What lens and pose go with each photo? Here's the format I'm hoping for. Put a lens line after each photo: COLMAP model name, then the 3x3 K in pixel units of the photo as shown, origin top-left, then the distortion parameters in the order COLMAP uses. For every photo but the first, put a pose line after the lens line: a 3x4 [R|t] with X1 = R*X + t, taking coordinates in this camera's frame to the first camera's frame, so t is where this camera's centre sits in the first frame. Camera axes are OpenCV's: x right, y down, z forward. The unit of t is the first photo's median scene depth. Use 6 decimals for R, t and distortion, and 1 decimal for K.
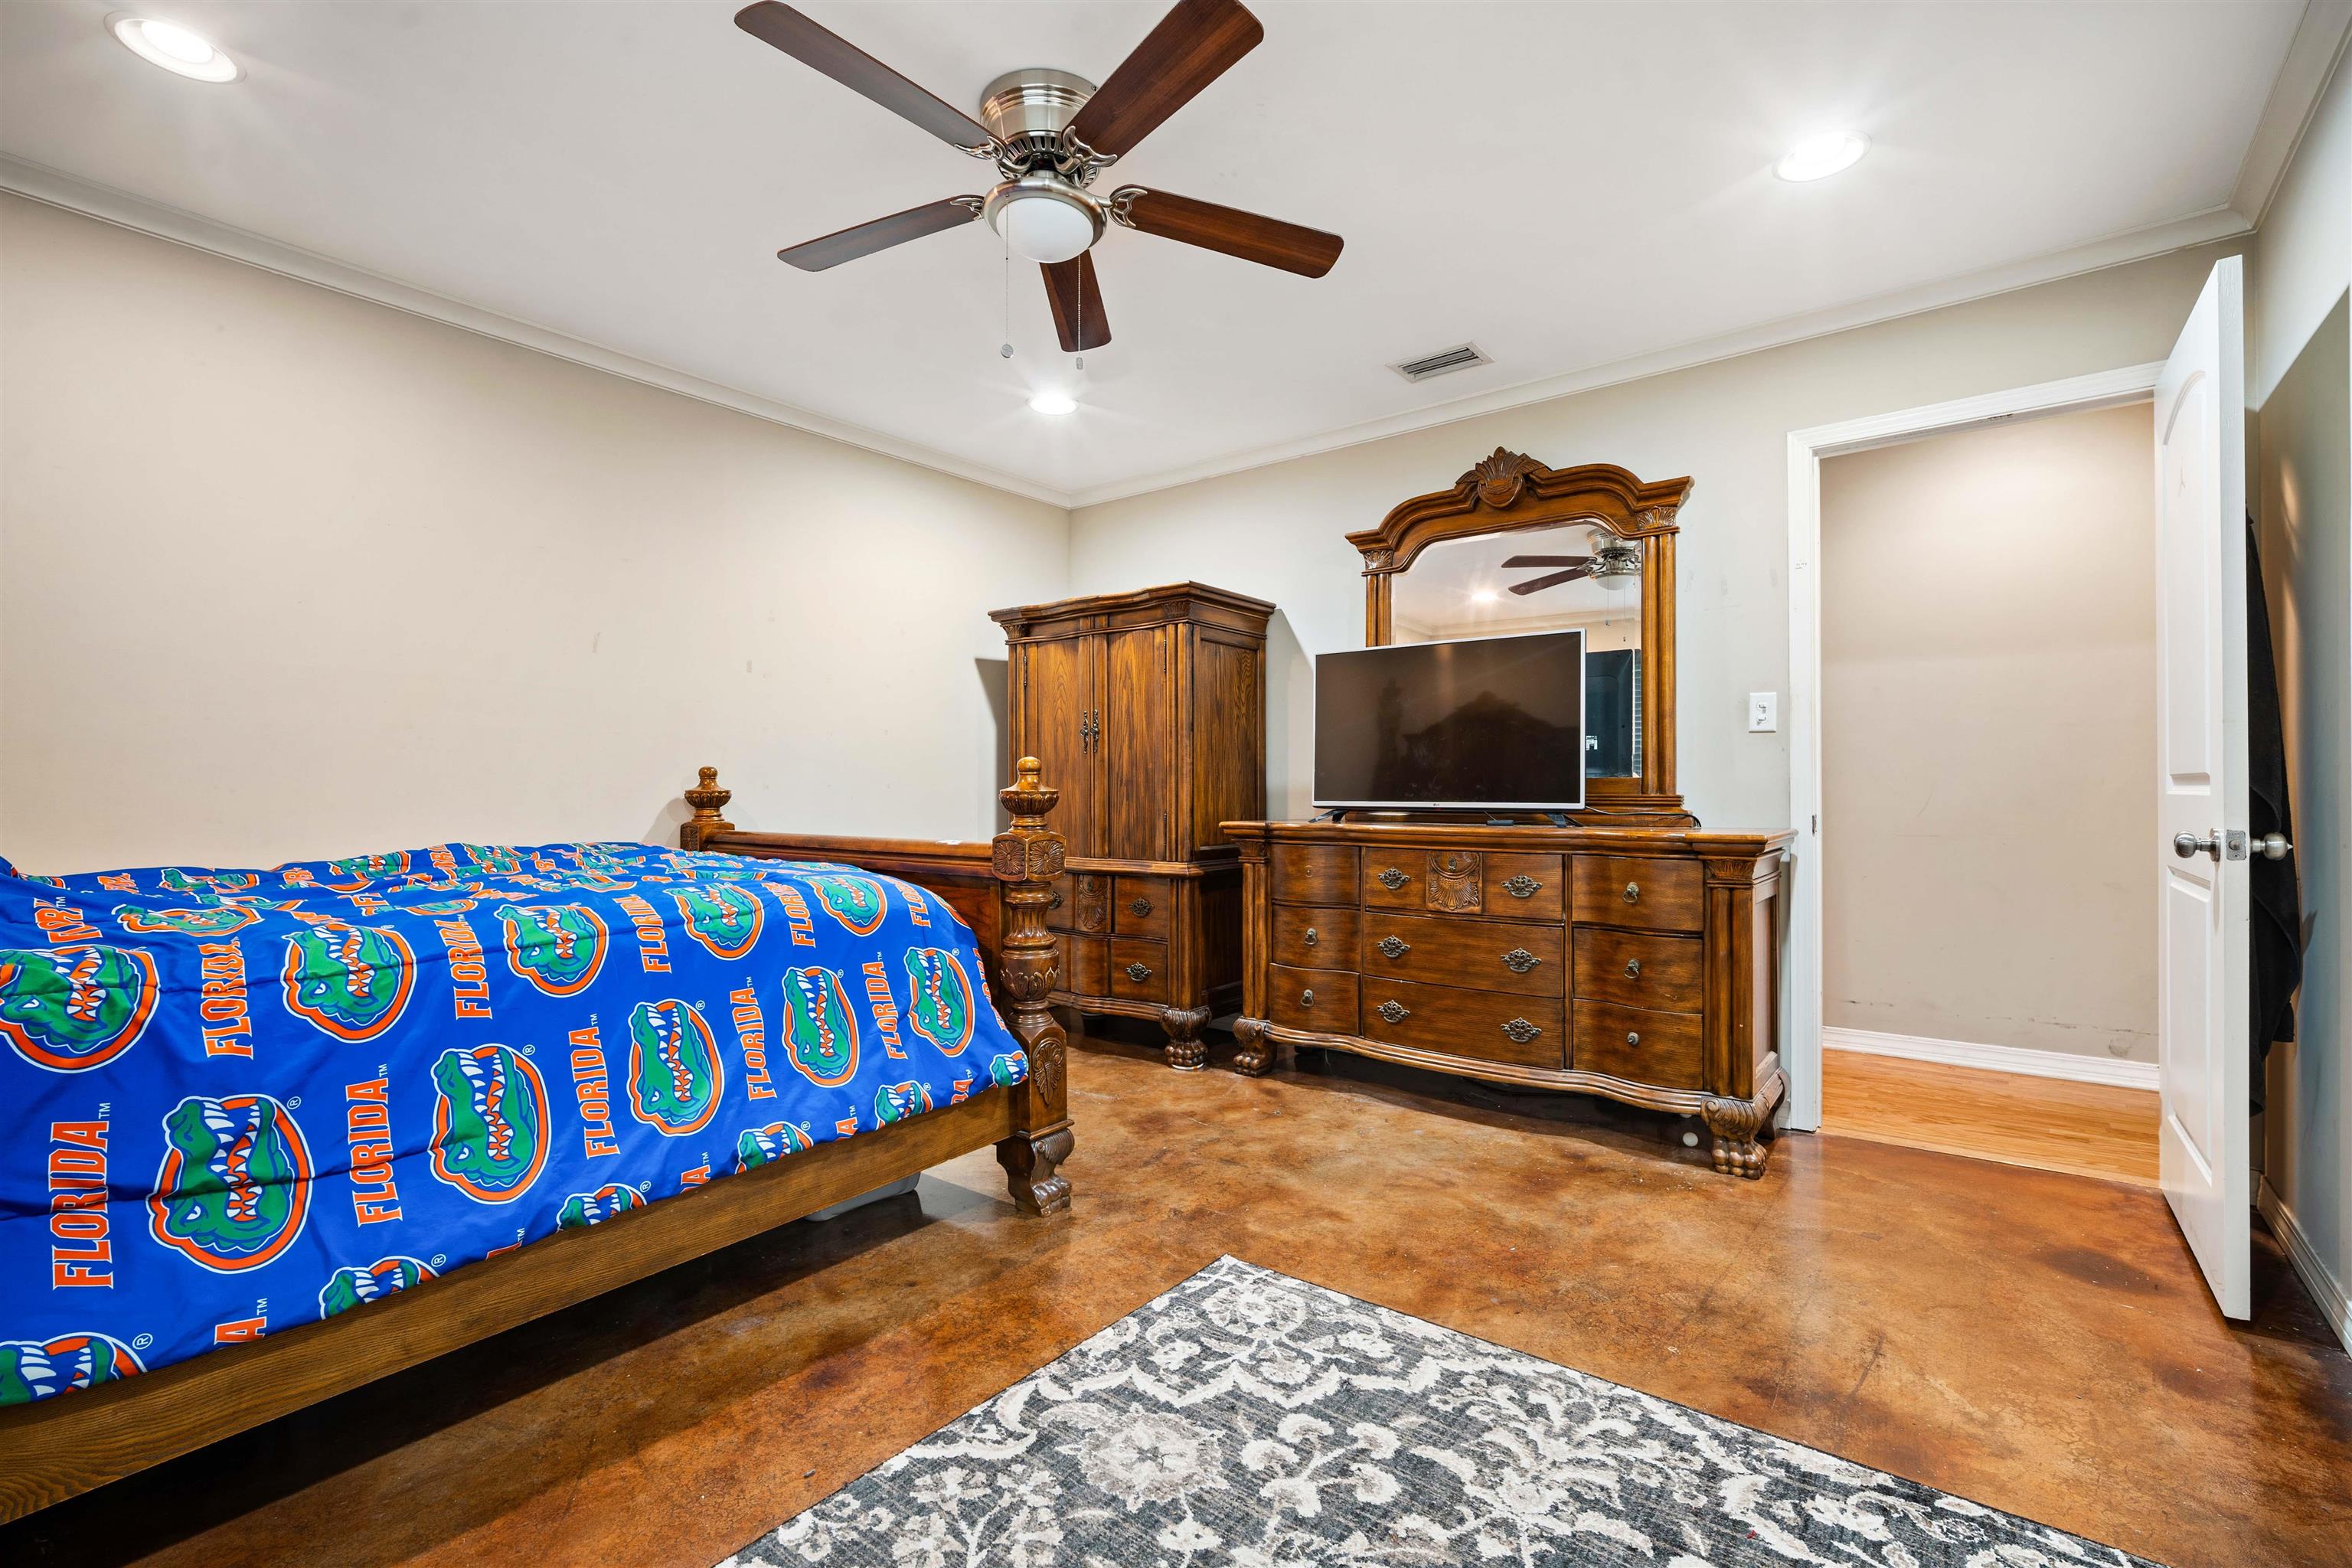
lens RADIAL K [[1062.2, 0, 1176.0], [0, 1062.2, 784.0], [0, 0, 1]] dist [-0.014395, 0.000103]
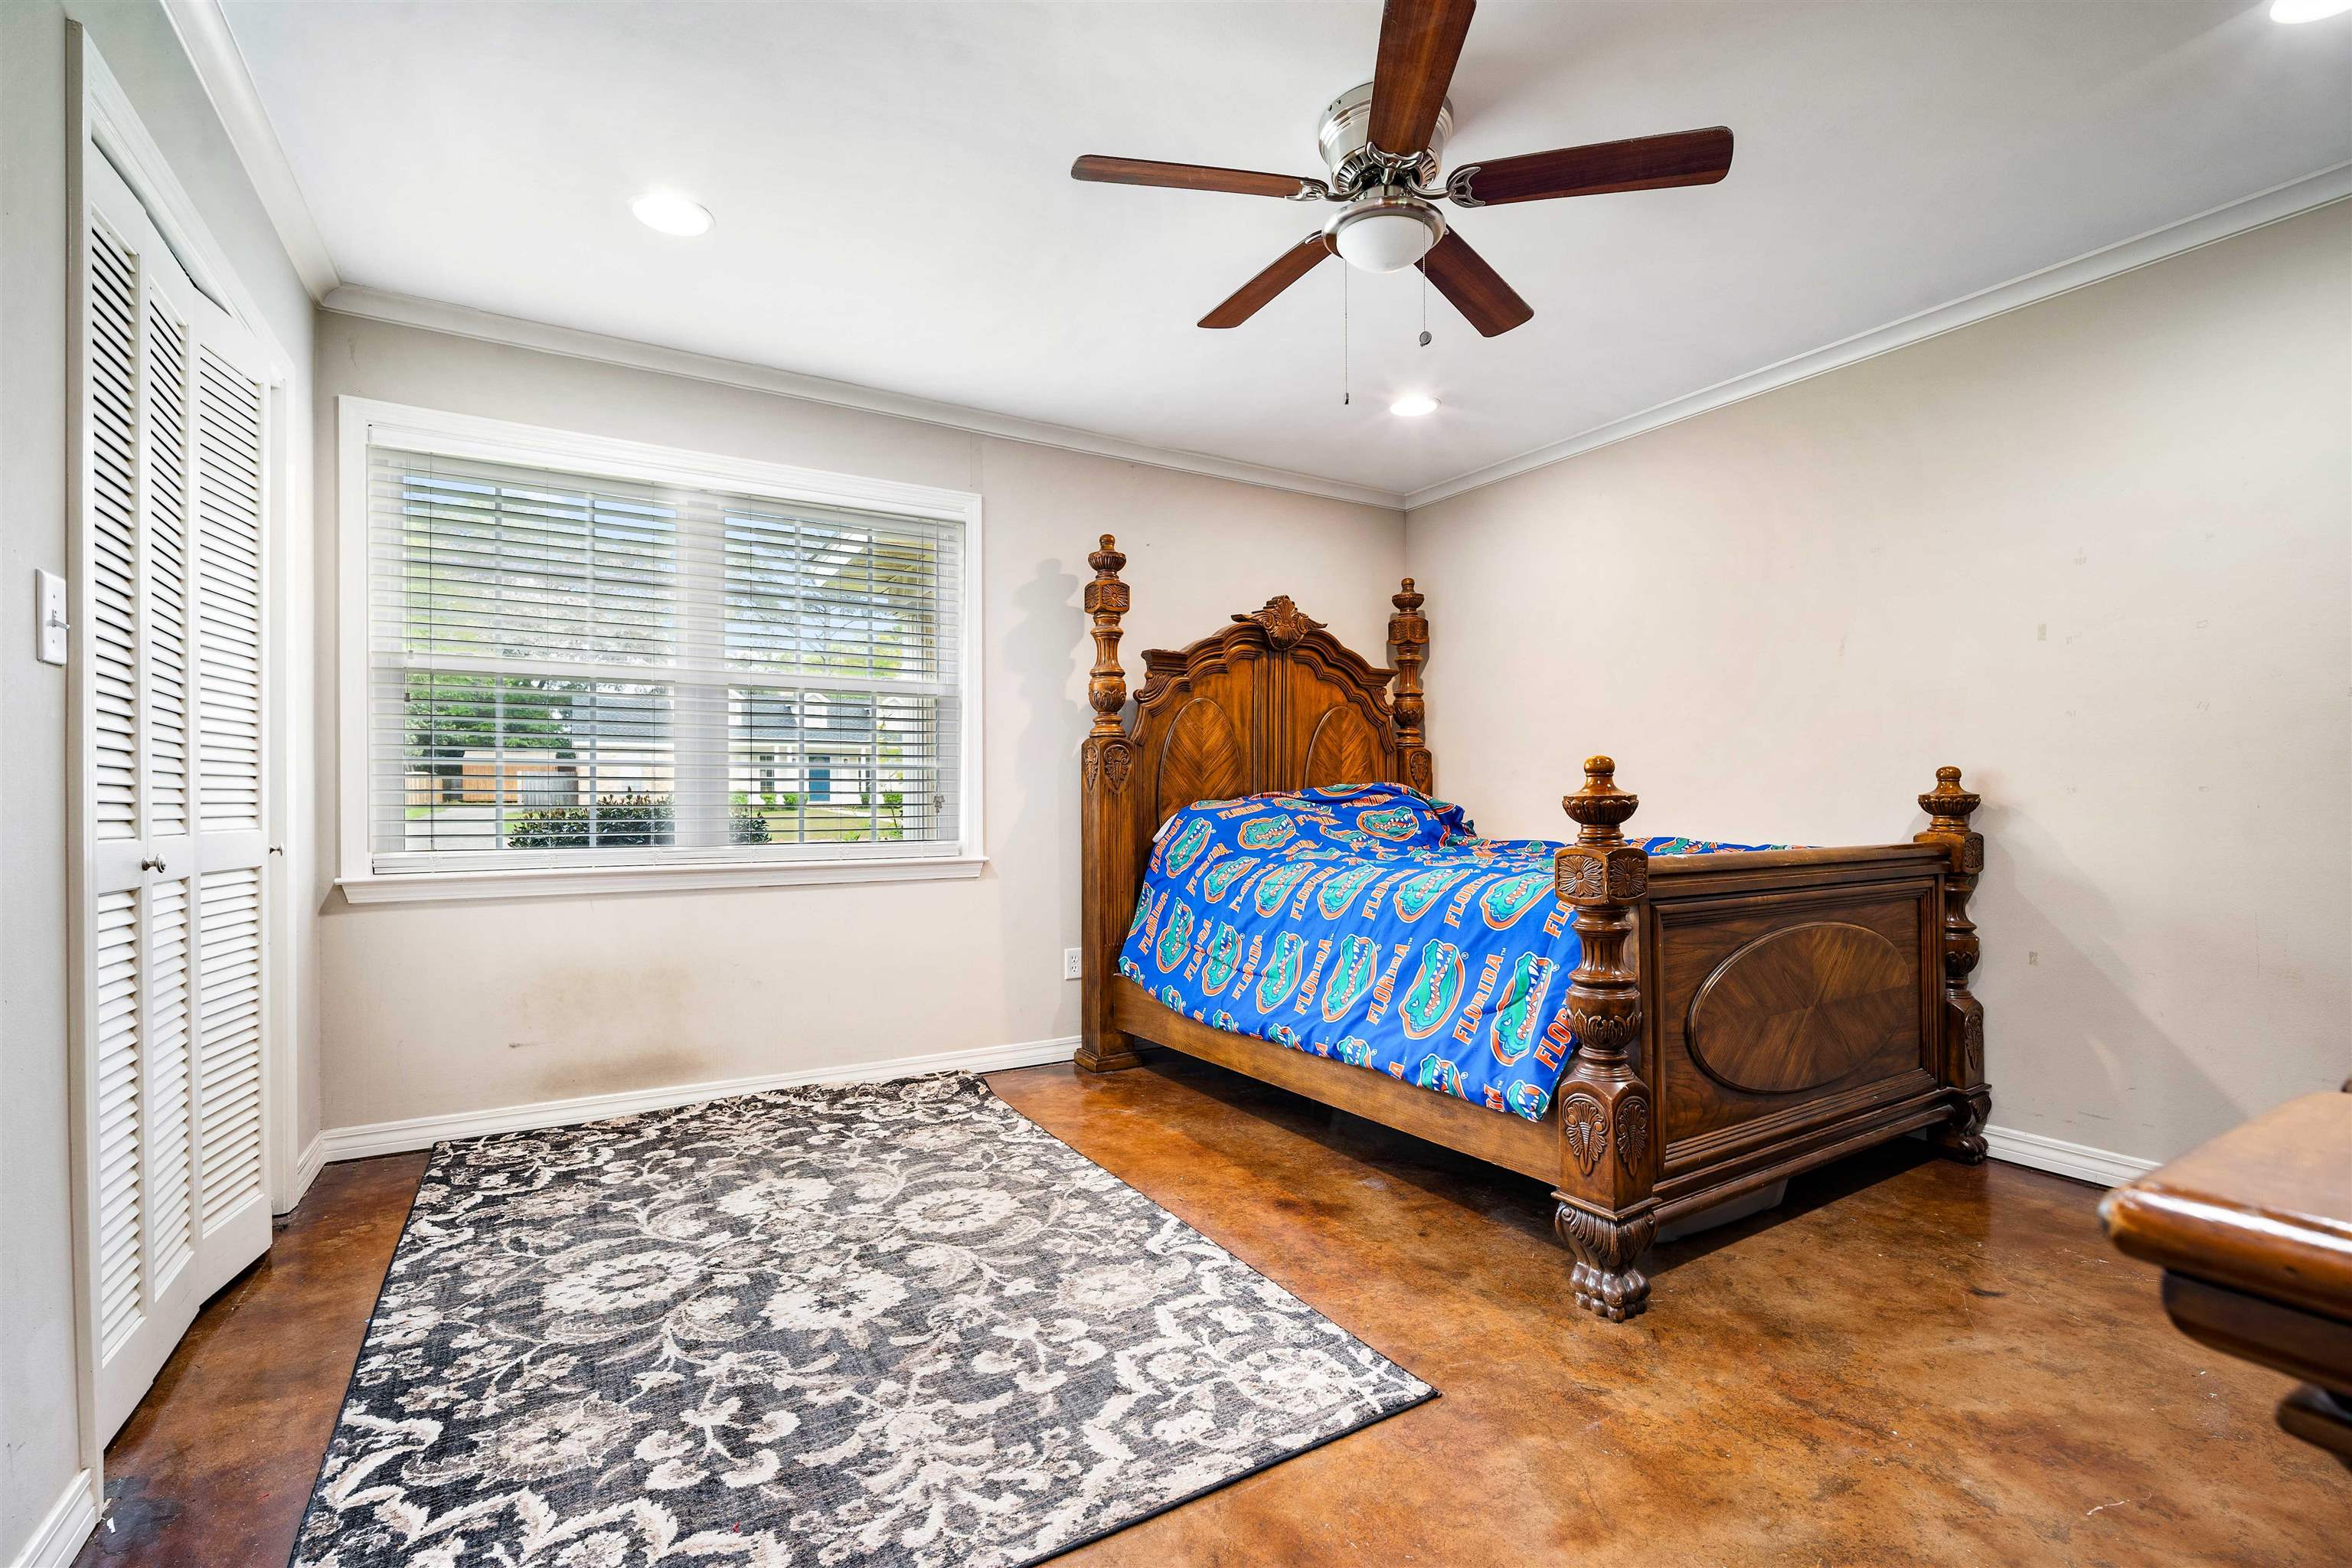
lens RADIAL K [[1019.1, 0, 1176.0], [0, 1019.1, 795.5], [0, 0, 1]] dist [-0.004619, 0.000228]
pose [[-0.358451, 0.004032, -0.933540, 1.133153], [0.008745, 0.999961, 0.000962, 0.001502], [0.933507, -0.007819, -0.358473, 1.514709]]
